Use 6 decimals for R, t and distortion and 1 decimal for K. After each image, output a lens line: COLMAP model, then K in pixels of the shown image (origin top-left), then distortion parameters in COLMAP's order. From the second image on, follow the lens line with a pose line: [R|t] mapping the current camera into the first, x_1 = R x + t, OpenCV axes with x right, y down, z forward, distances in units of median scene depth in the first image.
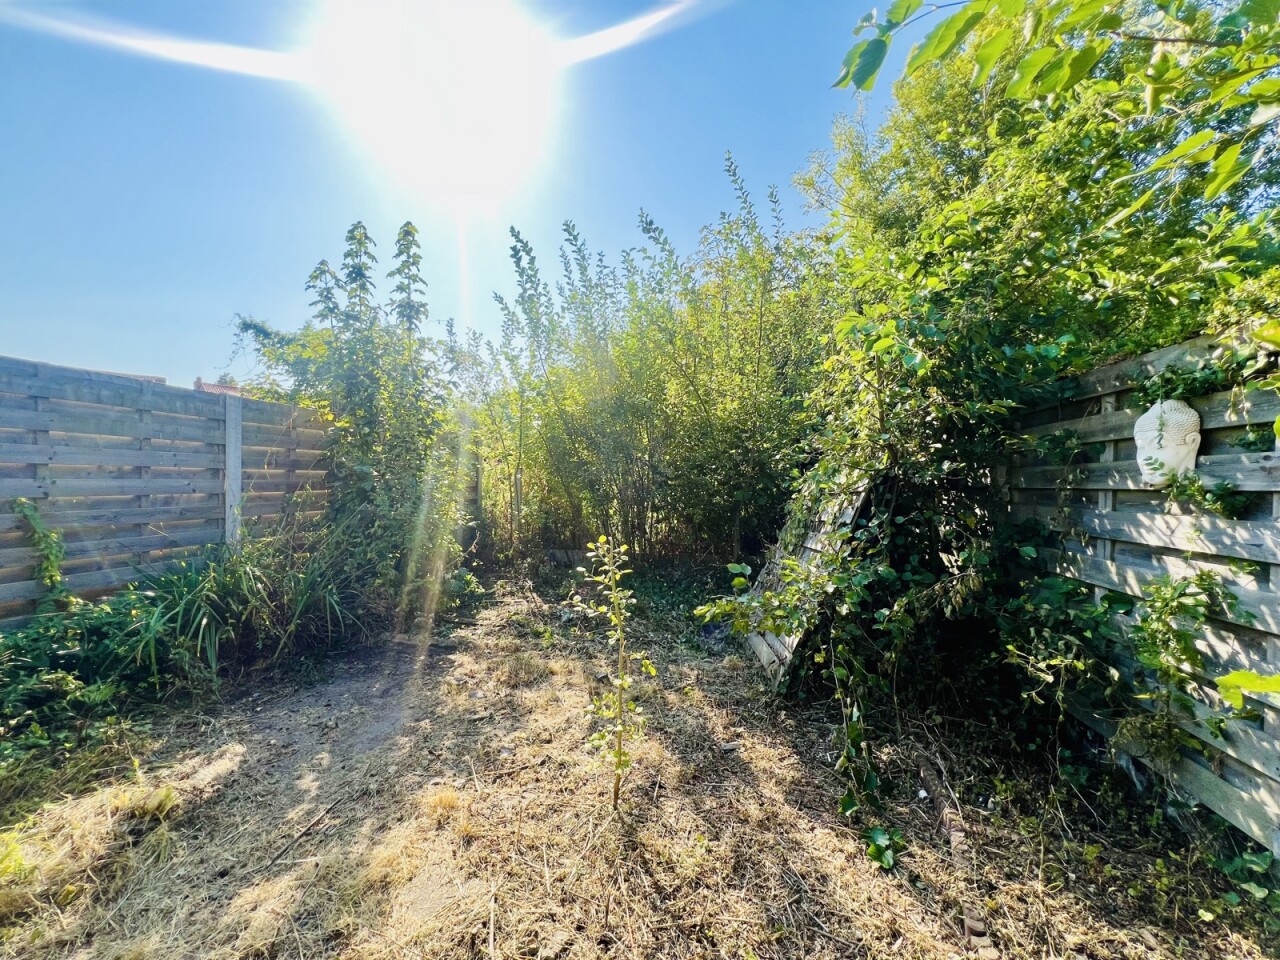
lens RADIAL K [[511.9, 0, 637.8], [0, 511.9, 479.0], [0, 0, 1]] dist [-0.002954, 0.001242]
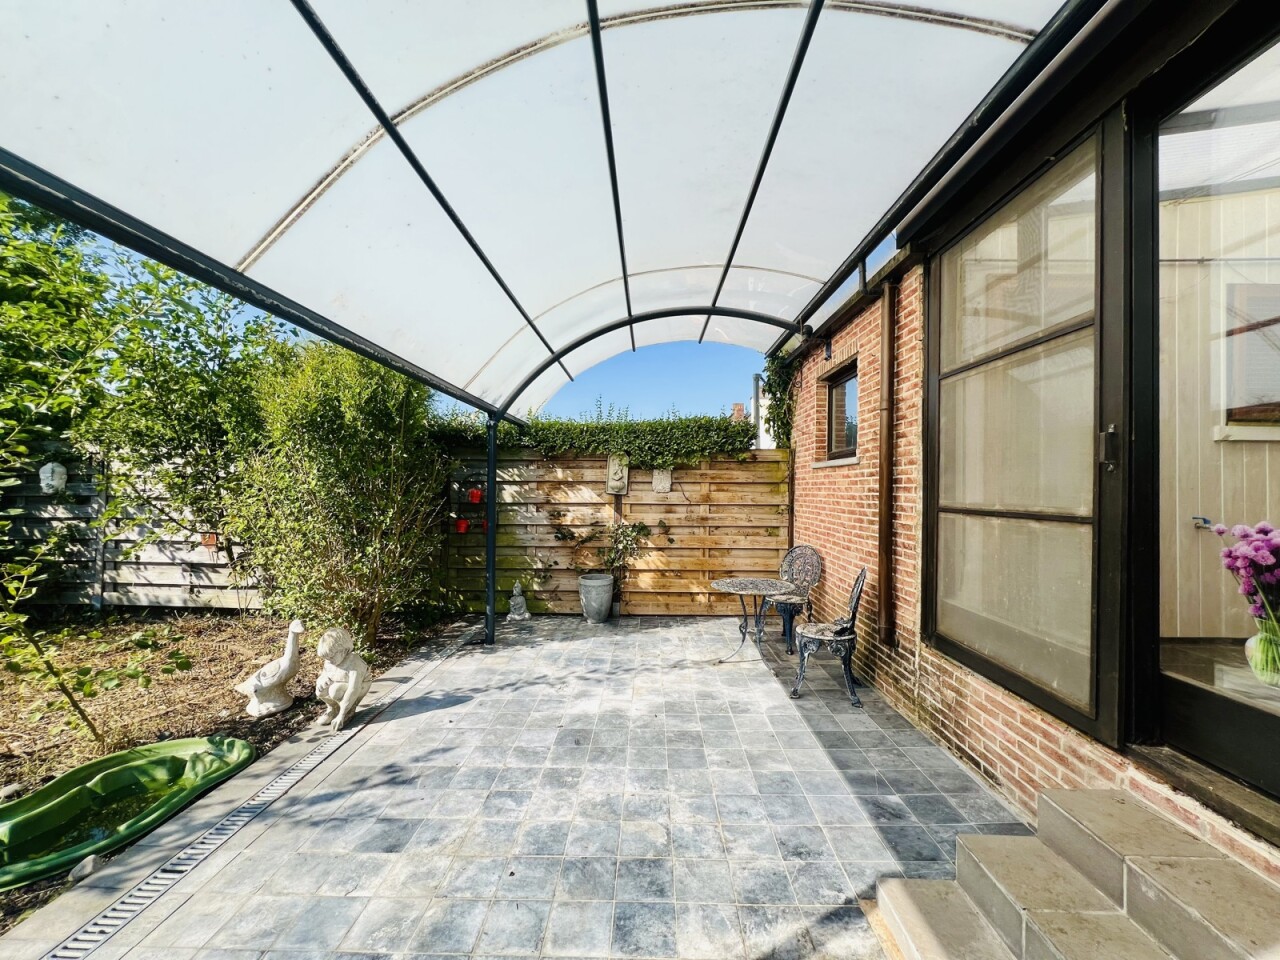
lens RADIAL K [[511.9, 0, 640.8], [0, 511.9, 480.7], [0, 0, 1]] dist [-0.002954, 0.001242]
pose [[-0.150924, -0.000929, 0.988545, -1.989065], [-0.002474, 0.999997, 0.000562, -0.063073], [-0.988542, -0.002361, -0.150925, -1.566519]]
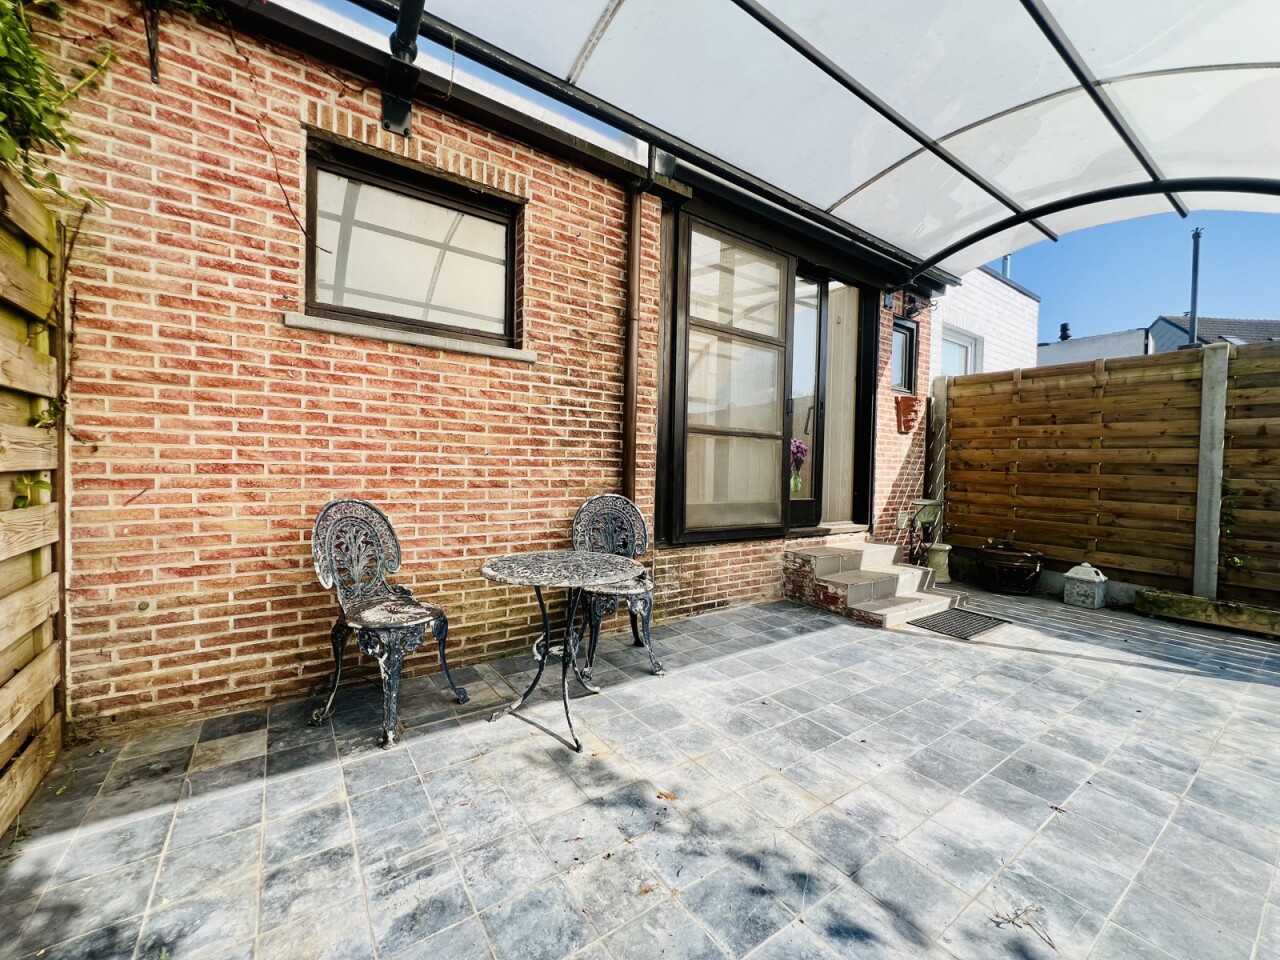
lens RADIAL K [[511.9, 0, 638.8], [0, 511.9, 481.0], [0, 0, 1]] dist [-0.002954, 0.001242]
pose [[-0.709534, -0.011259, -0.704581, 0.335781], [-0.037689, 0.999048, 0.021989, 0.131097], [0.703662, 0.042157, -0.709283, -1.483895]]
